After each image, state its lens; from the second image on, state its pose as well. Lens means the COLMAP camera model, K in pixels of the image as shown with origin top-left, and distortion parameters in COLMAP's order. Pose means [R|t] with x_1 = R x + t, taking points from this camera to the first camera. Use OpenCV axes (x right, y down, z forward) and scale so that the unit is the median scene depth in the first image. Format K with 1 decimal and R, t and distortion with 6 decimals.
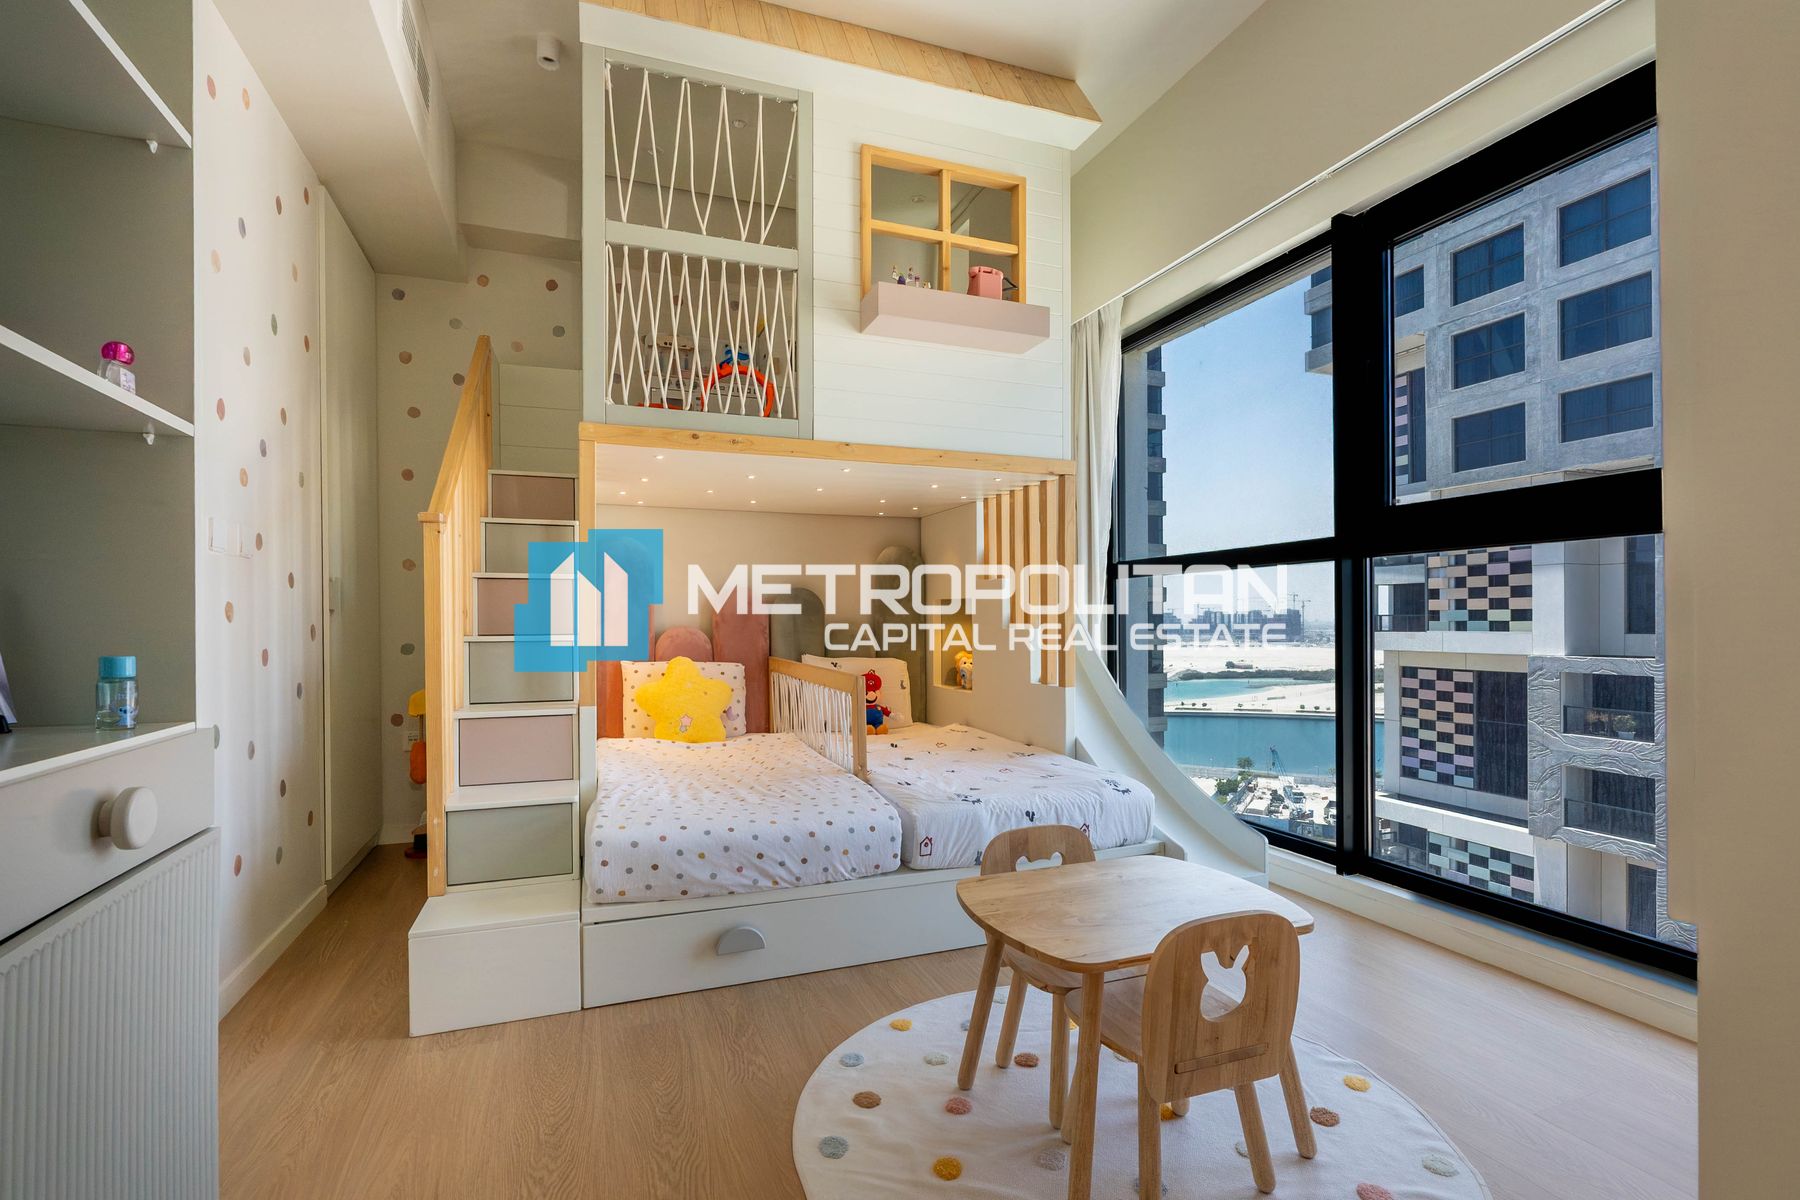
lens RADIAL K [[834.1, 0, 885.8], [0, 834.1, 630.4], [0, 0, 1]] dist [0.000856, -0.000036]
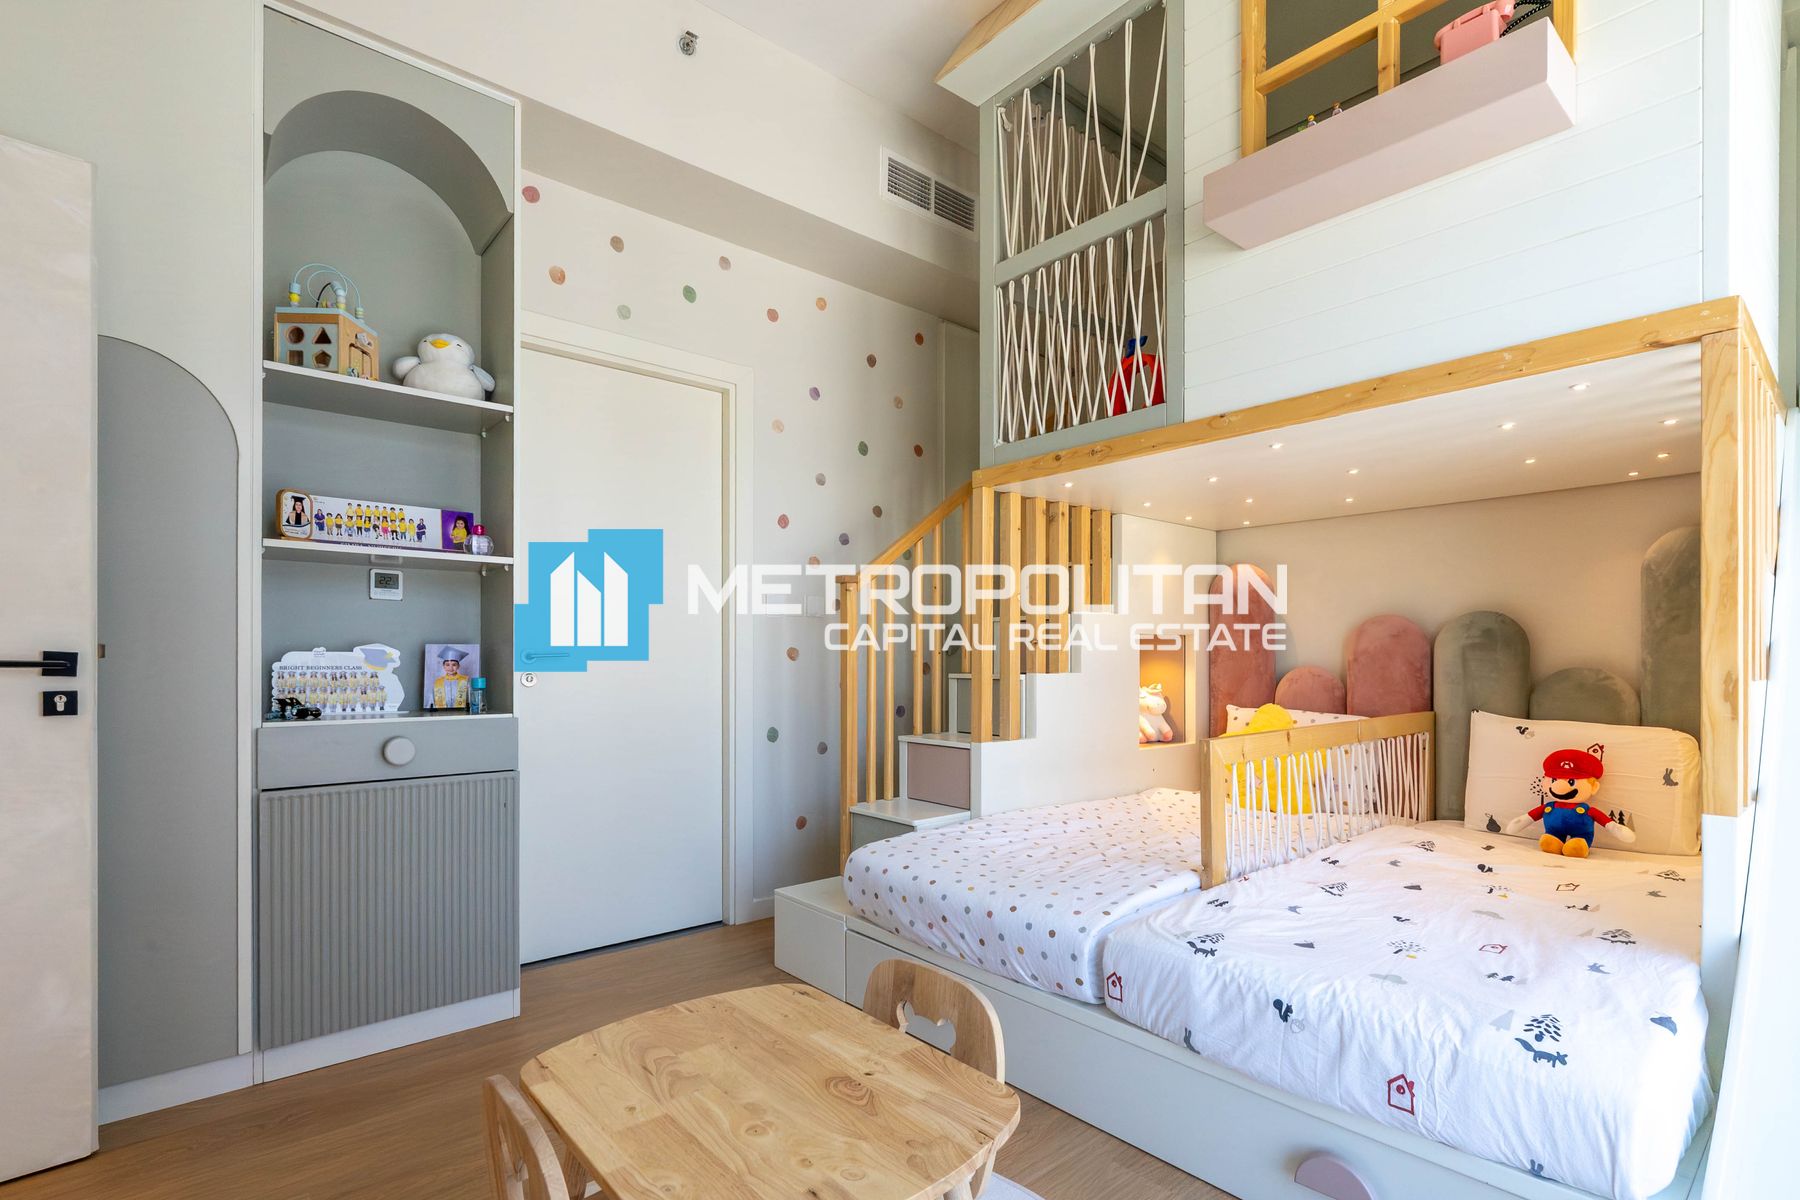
lens RADIAL K [[839.3, 0, 898.4], [0, 839.3, 665.8], [0, 0, 1]] dist [-0.000210, -0.000056]
pose [[0.346009, 0.008877, -0.938189, 0.602207], [-0.010890, 0.999926, 0.005445, -0.009471], [0.938168, 0.008333, 0.346080, 0.550951]]
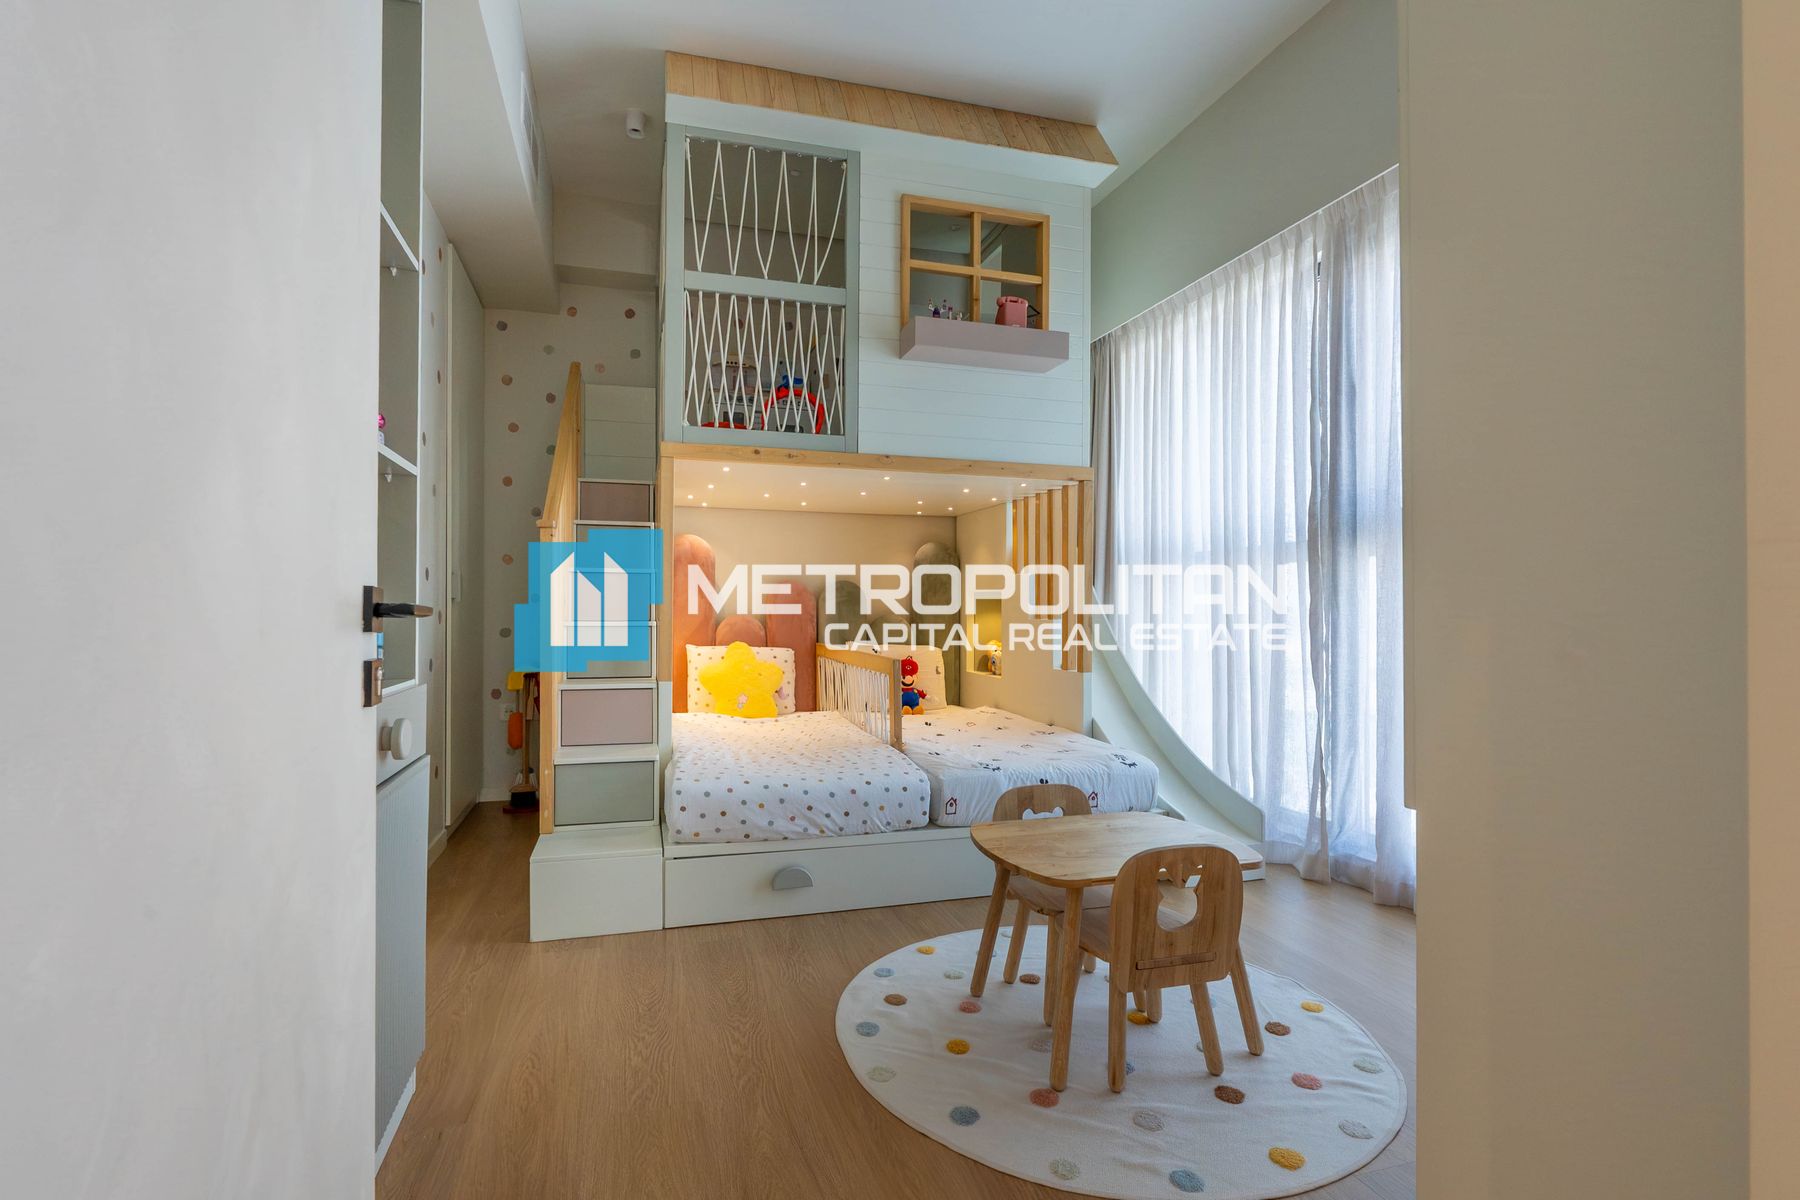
lens RADIAL K [[835.5, 0, 859.7], [0, 835.5, 608.9], [0, 0, 1]] dist [-0.000450, -0.000010]
pose [[0.996445, 0.007863, -0.083877, 0.015540], [-0.009065, 0.999861, -0.013958, 0.002270], [0.083755, 0.014669, 0.996378, -0.160450]]
